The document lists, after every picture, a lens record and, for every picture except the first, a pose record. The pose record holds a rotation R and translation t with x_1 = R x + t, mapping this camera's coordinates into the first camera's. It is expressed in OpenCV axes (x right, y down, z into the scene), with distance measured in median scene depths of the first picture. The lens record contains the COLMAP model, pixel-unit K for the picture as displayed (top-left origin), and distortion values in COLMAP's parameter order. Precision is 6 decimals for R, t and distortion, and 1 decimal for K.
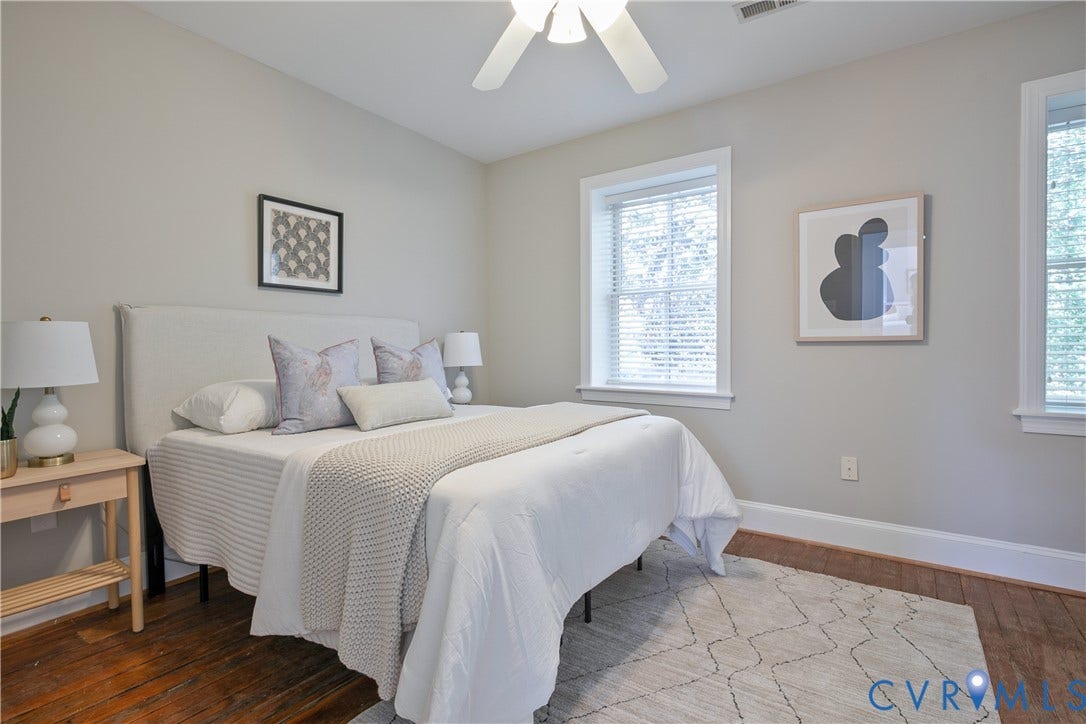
lens RADIAL K [[501.9, 0, 548.3], [0, 501.9, 352.1], [0, 0, 1]] dist [0.001763, 0.000091]
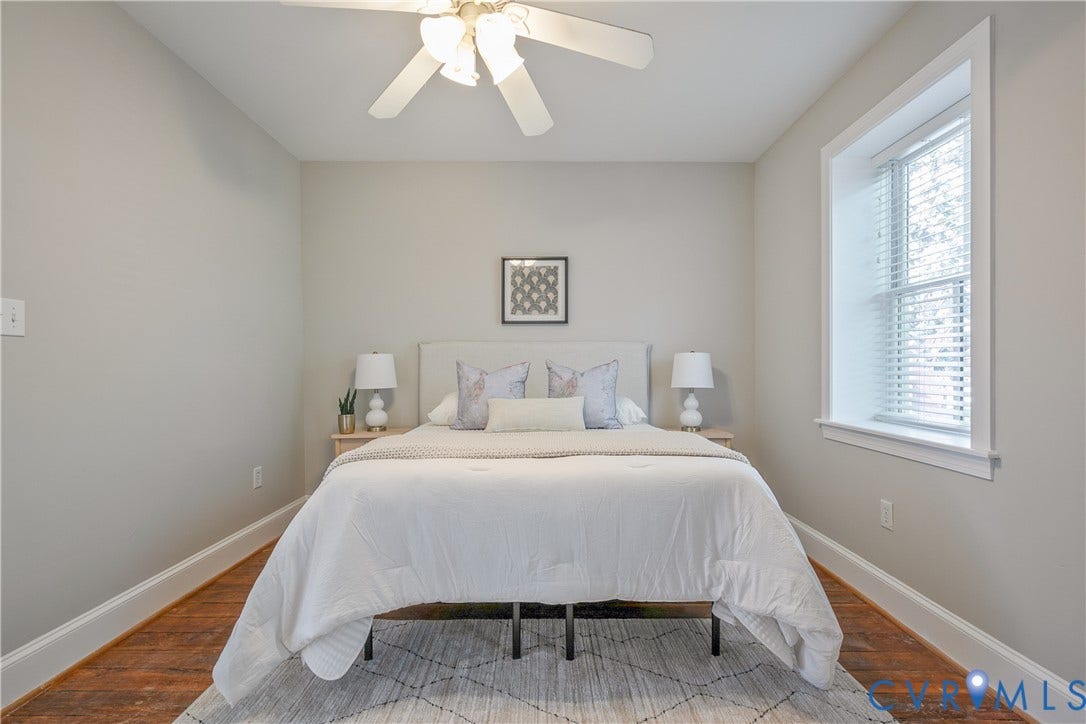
lens RADIAL K [[498.8, 0, 548.1], [0, 498.8, 365.4], [0, 0, 1]] dist [0.001385, 0.000330]
pose [[0.577881, -0.003125, -0.816115, 0.564481], [-0.009130, 0.999905, -0.010294, -0.003727], [0.816070, 0.013400, 0.577798, 0.287231]]
